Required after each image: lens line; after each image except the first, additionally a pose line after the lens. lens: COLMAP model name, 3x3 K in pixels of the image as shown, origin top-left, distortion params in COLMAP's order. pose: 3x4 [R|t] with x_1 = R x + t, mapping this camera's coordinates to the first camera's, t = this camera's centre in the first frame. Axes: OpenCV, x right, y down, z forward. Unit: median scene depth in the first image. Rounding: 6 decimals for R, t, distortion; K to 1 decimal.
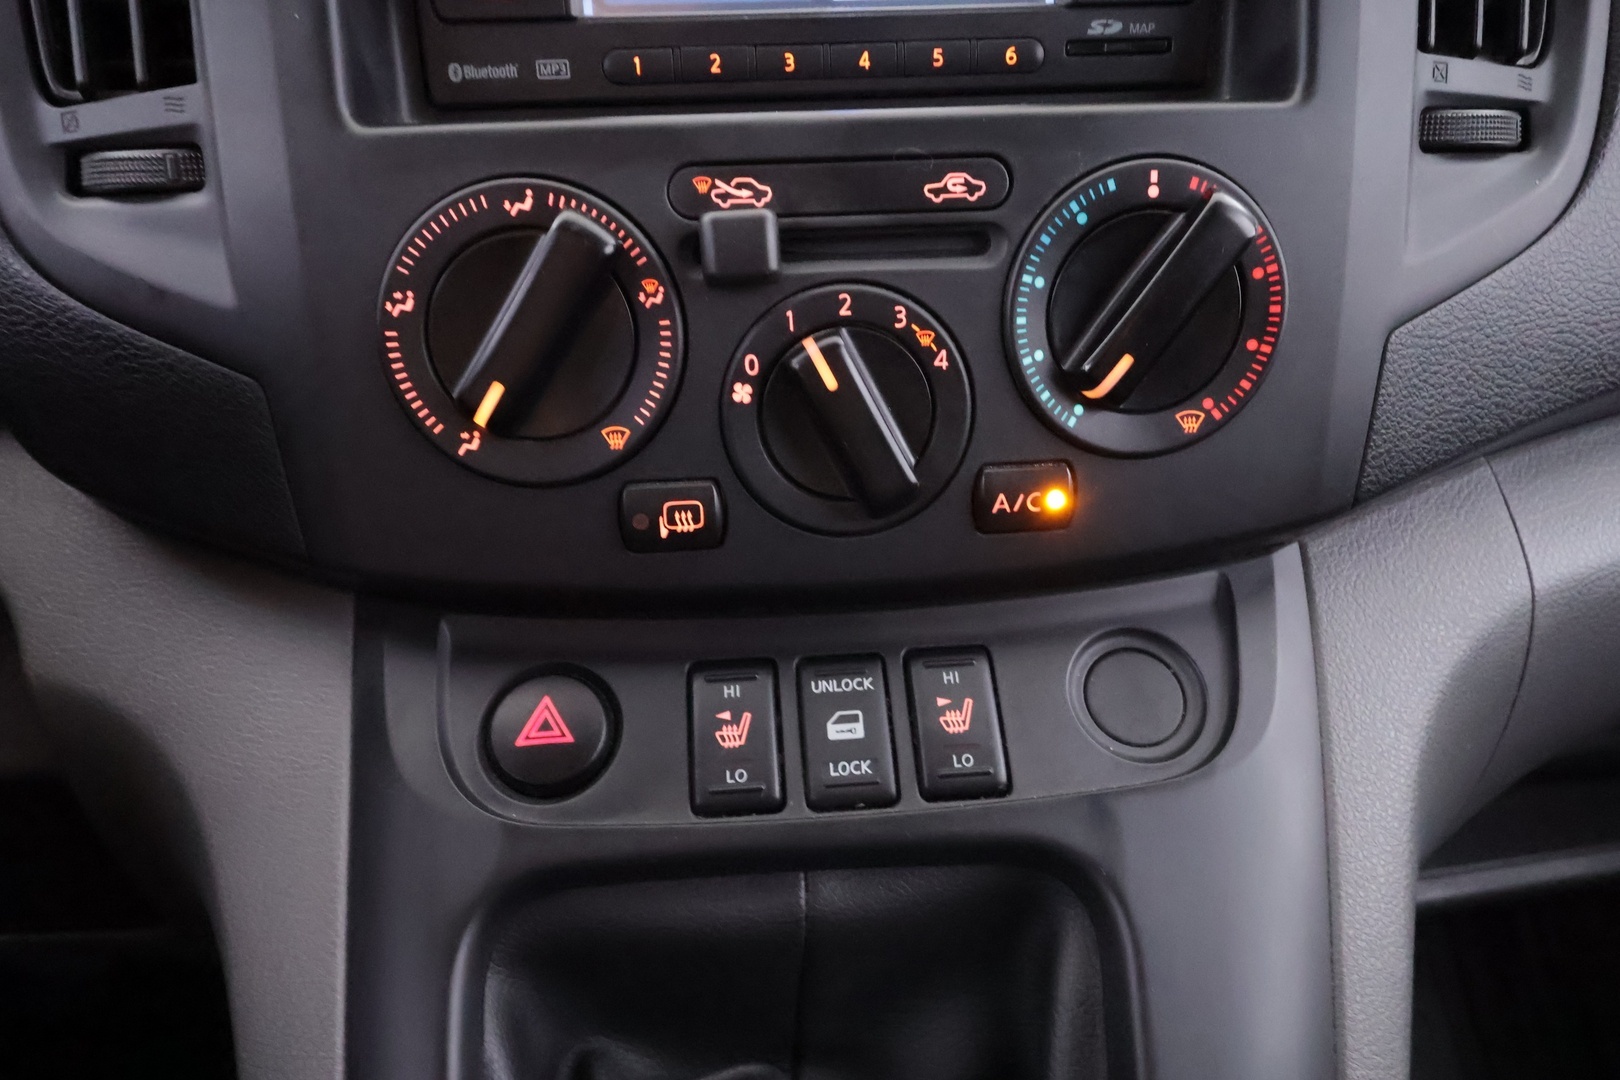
lens RADIAL K [[1057.2, 0, 814.7], [0, 1057.2, 549.2], [0, 0, 1]] dist [0.003042, 0.002386]
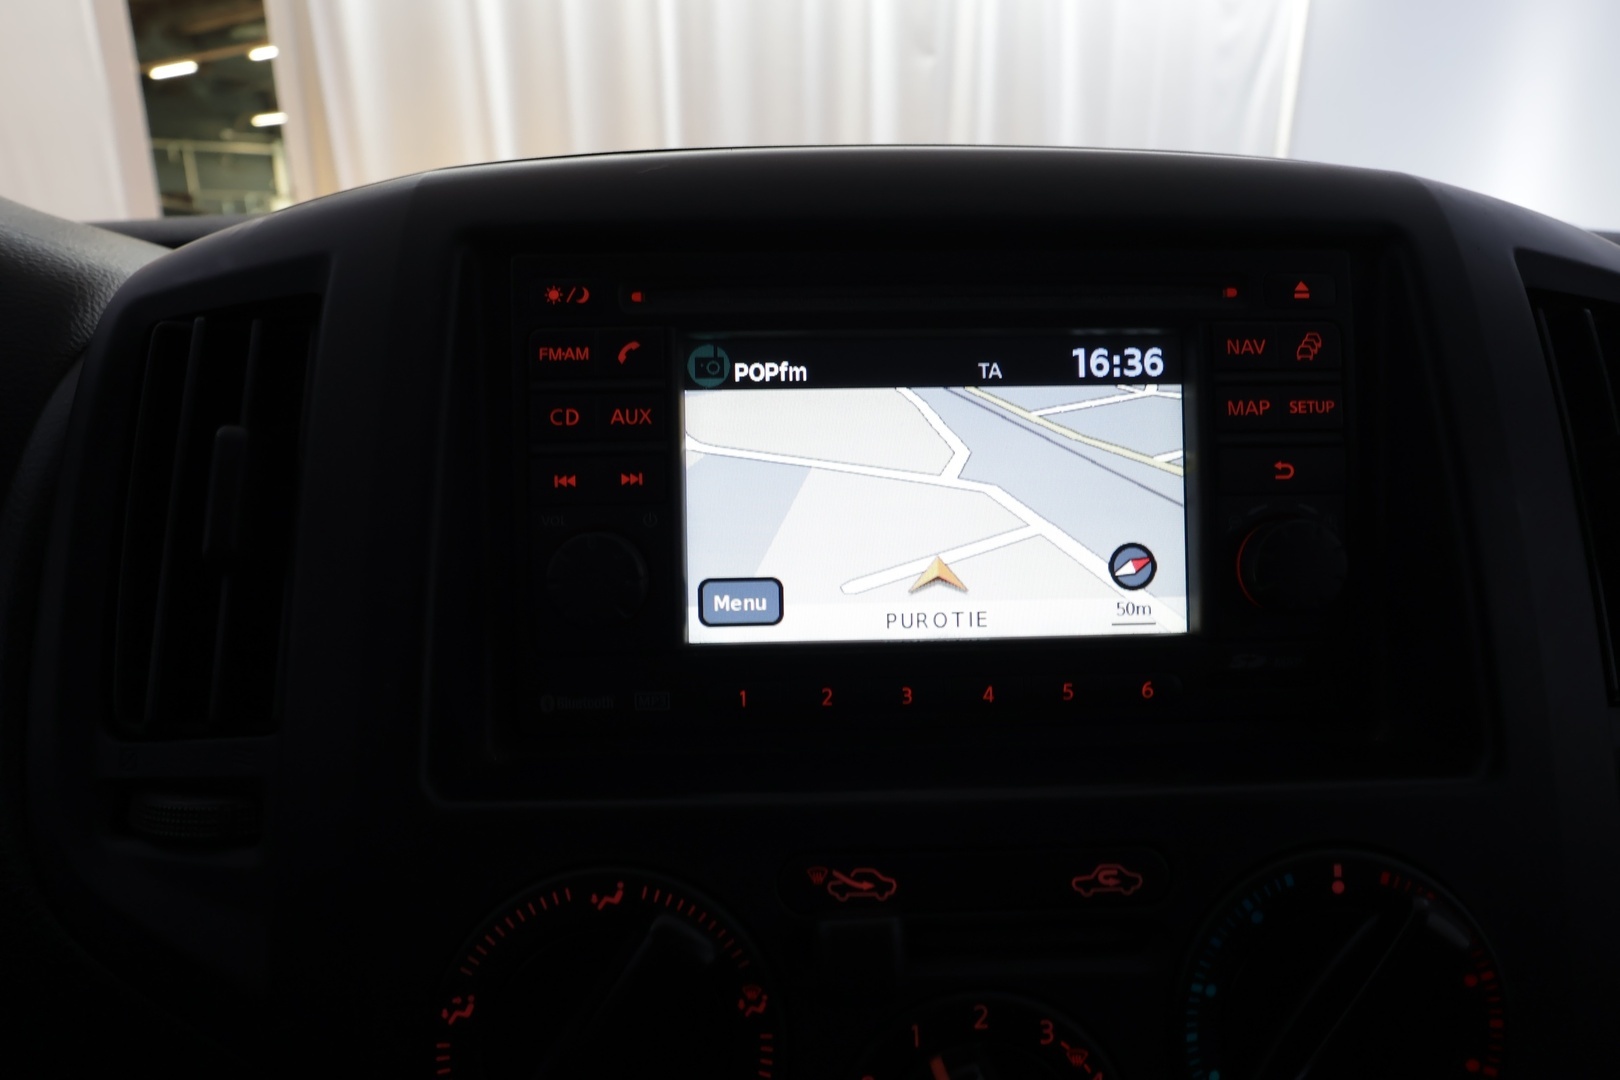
lens RADIAL K [[1057.2, 0, 811.4], [0, 1057.2, 528.8], [0, 0, 1]] dist [0.003042, 0.002386]
pose [[0.999251, 0.019660, -0.033343, -0.085570], [-0.028510, 0.956456, -0.290481, -0.355230], [0.026180, 0.291214, 0.956300, 0.079367]]
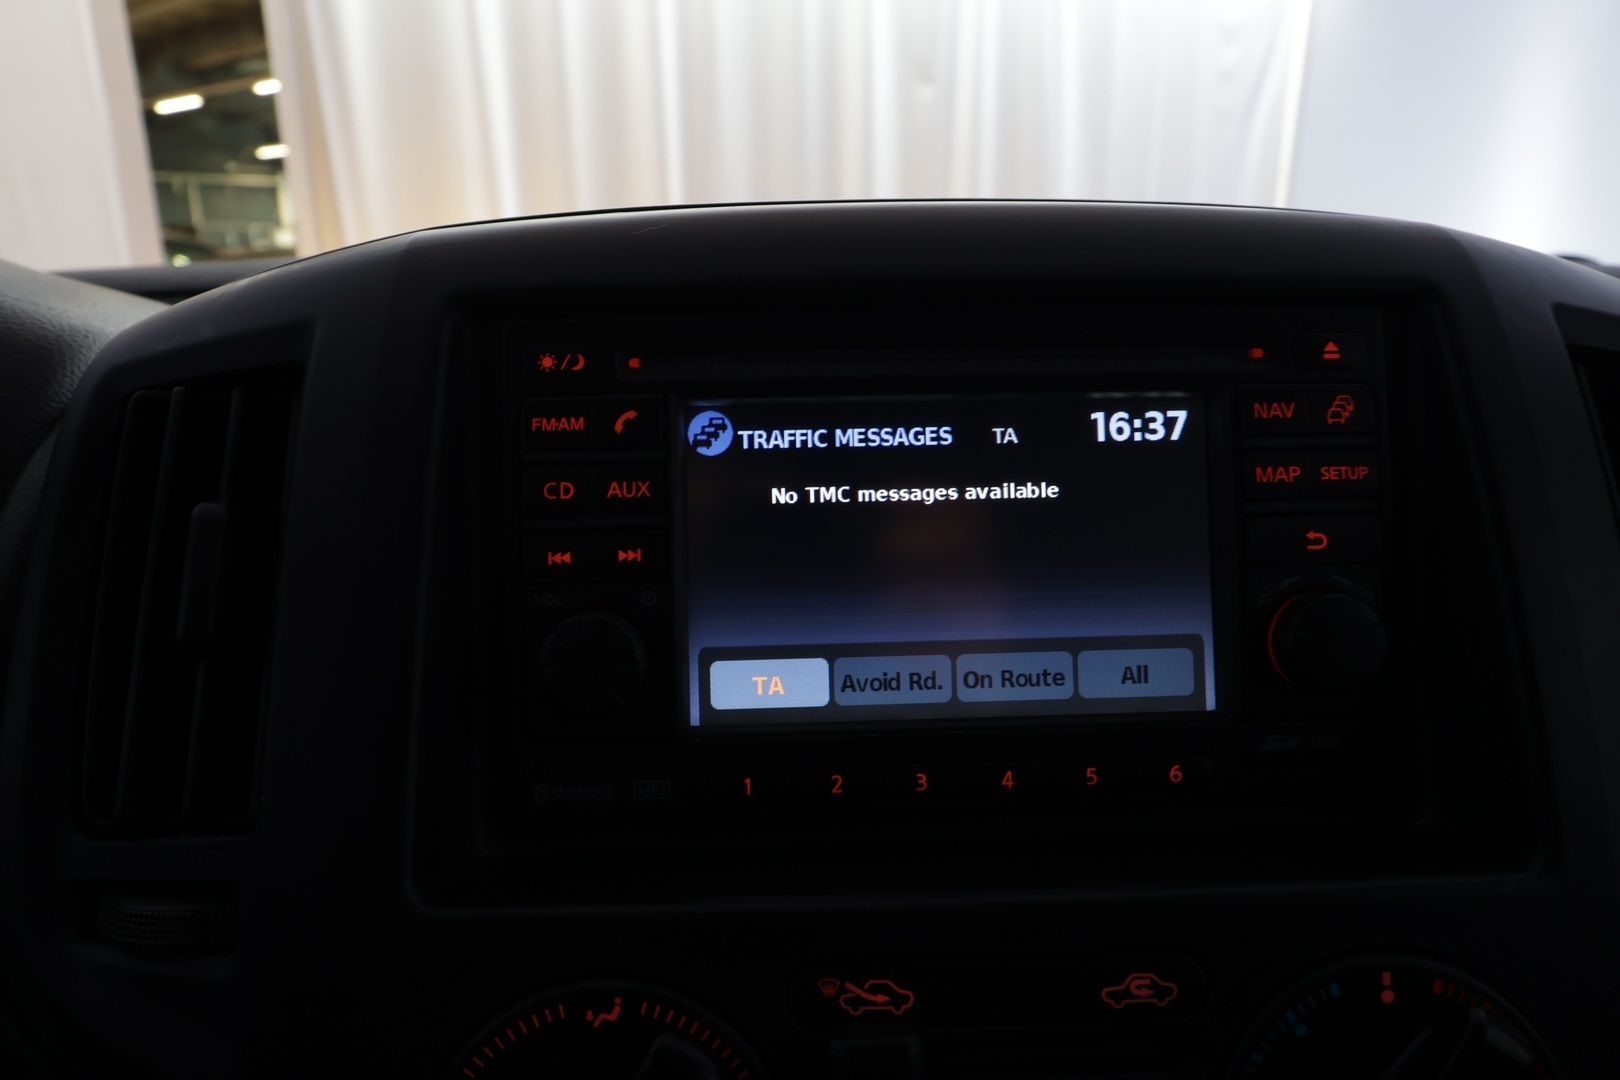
lens RADIAL K [[1057.2, 0, 812.0], [0, 1057.2, 530.0], [0, 0, 1]] dist [0.003042, 0.002386]
pose [[0.999254, 0.012083, -0.036676, -0.091208], [-0.022898, 0.950197, -0.310809, -0.415198], [0.031094, 0.311417, 0.949765, 0.113100]]
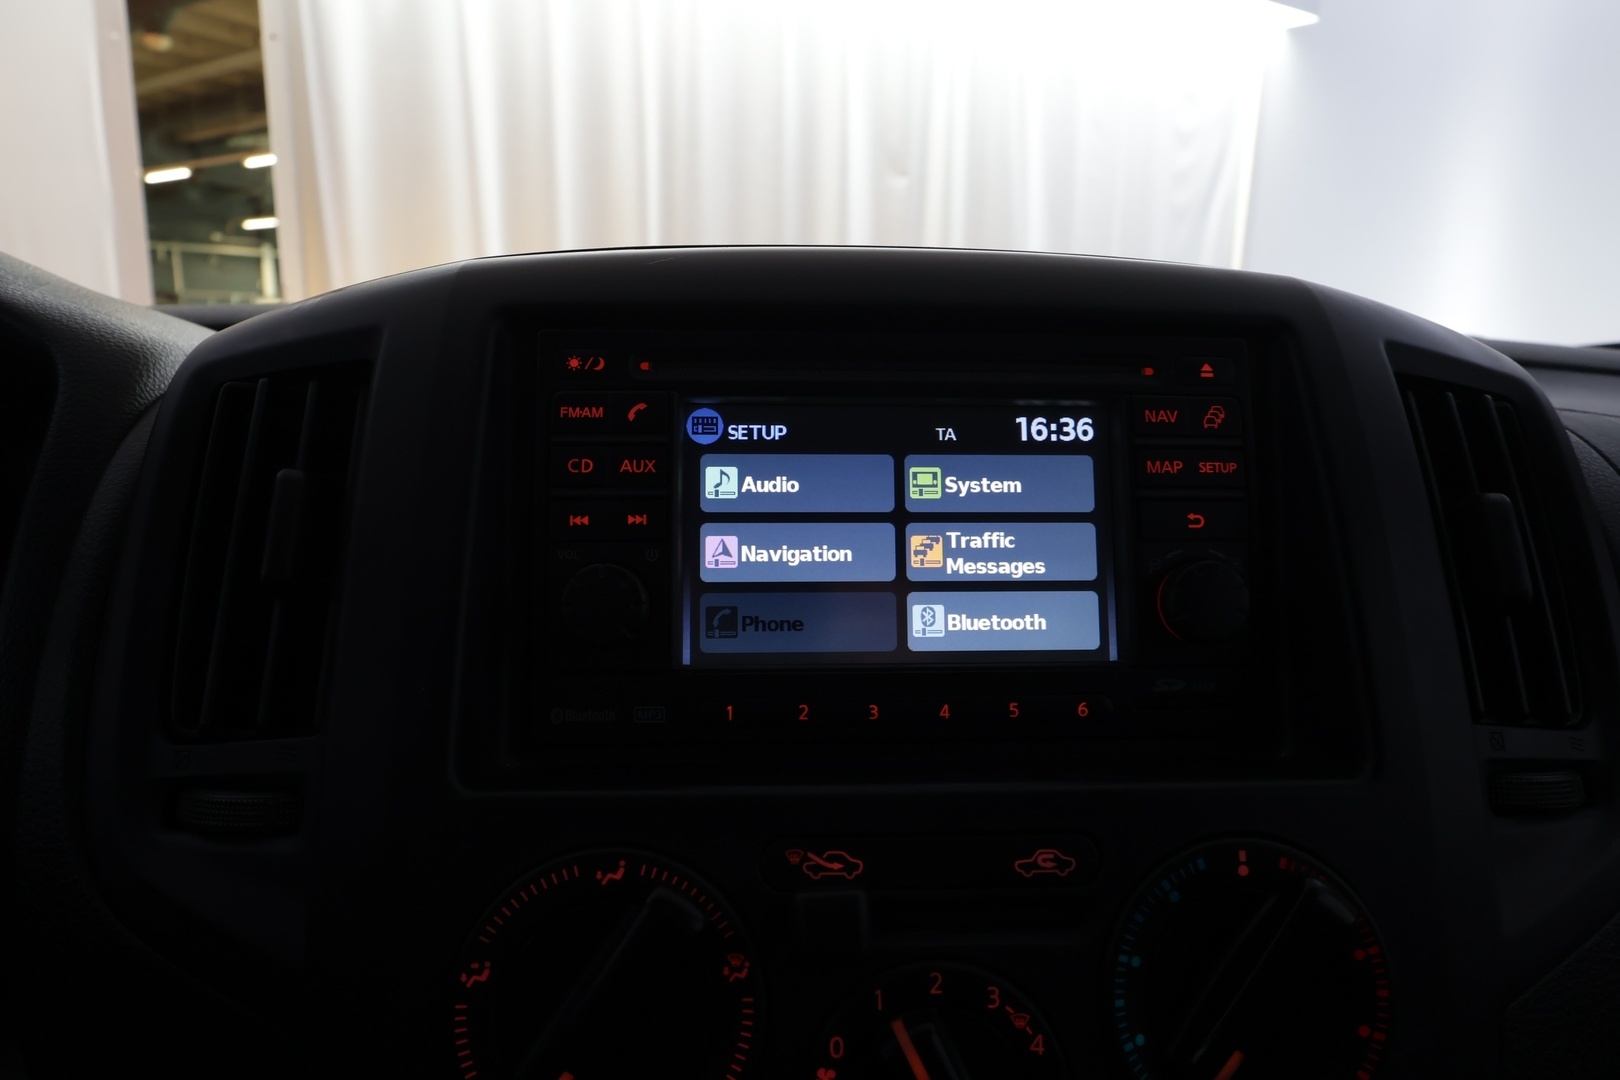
lens RADIAL K [[1057.2, 0, 813.7], [0, 1057.2, 525.5], [0, 0, 1]] dist [0.003042, 0.002386]
pose [[0.999546, 0.028760, -0.008936, -0.085659], [-0.029980, 0.922031, -0.385953, -0.241121], [-0.002861, 0.386045, 0.922475, -0.046206]]
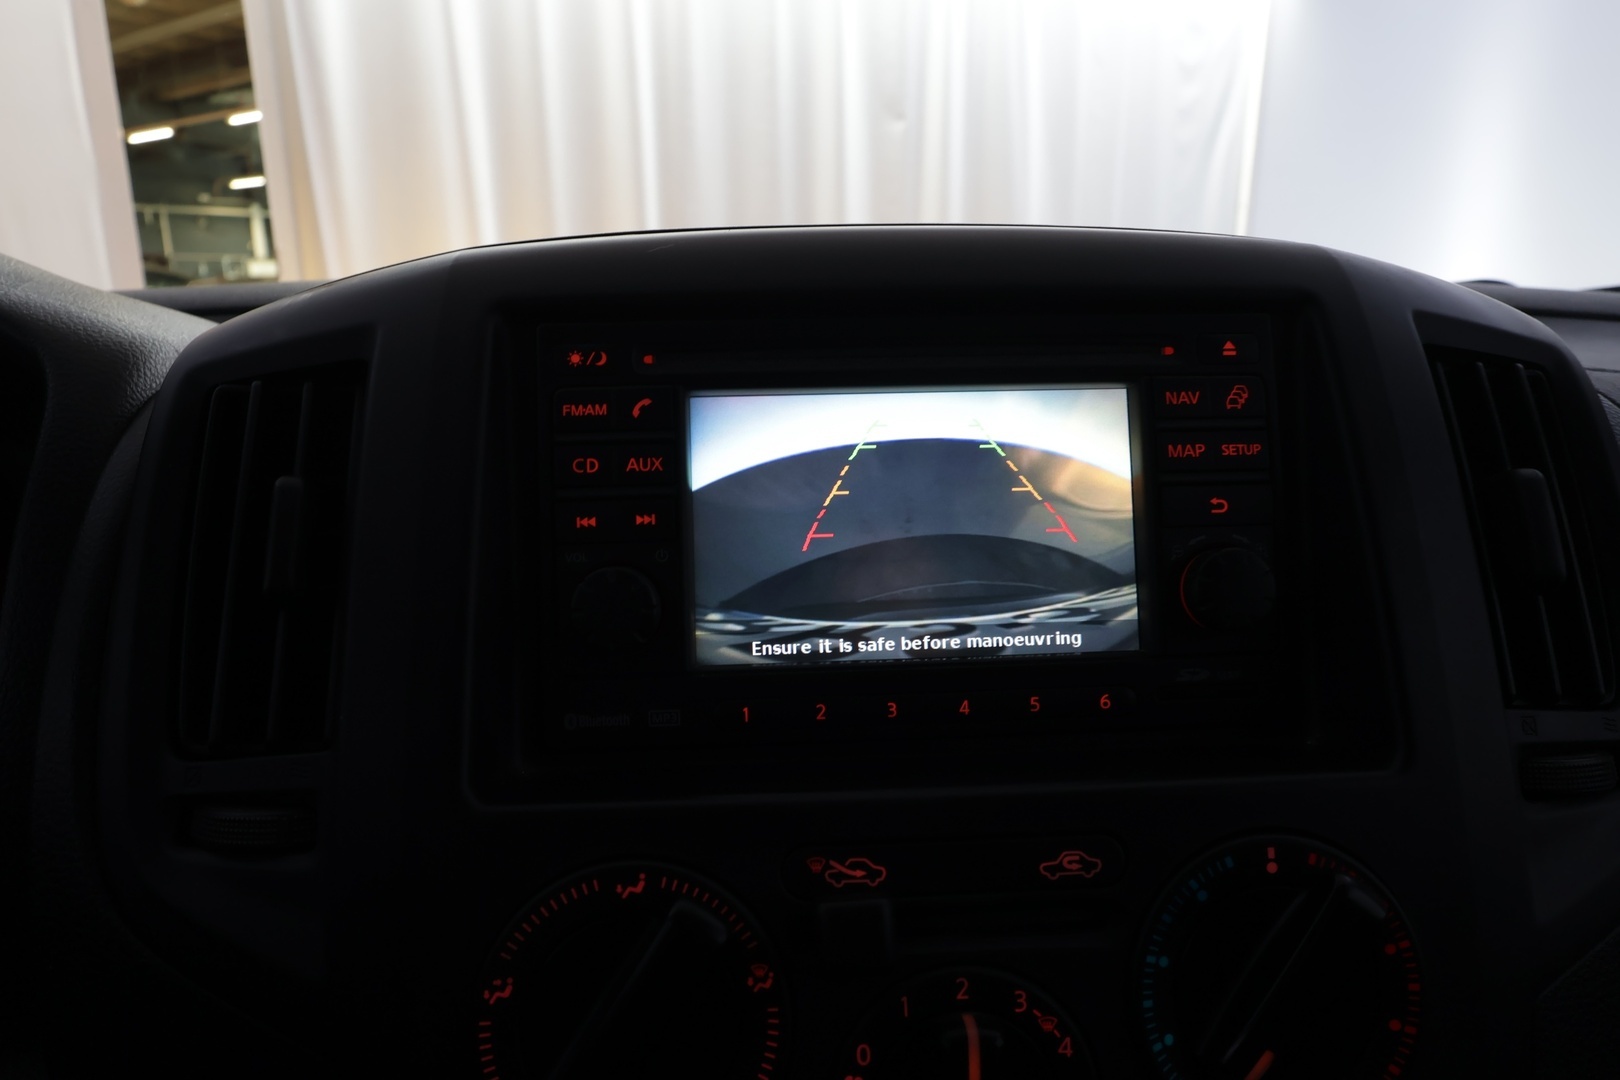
lens RADIAL K [[1057.2, 0, 811.3], [0, 1057.2, 528.3], [0, 0, 1]] dist [0.003042, 0.002386]
pose [[0.999887, 0.005741, -0.013907, -0.096370], [-0.010108, 0.940970, -0.338339, -0.298291], [0.011144, 0.338442, 0.940921, -0.036990]]
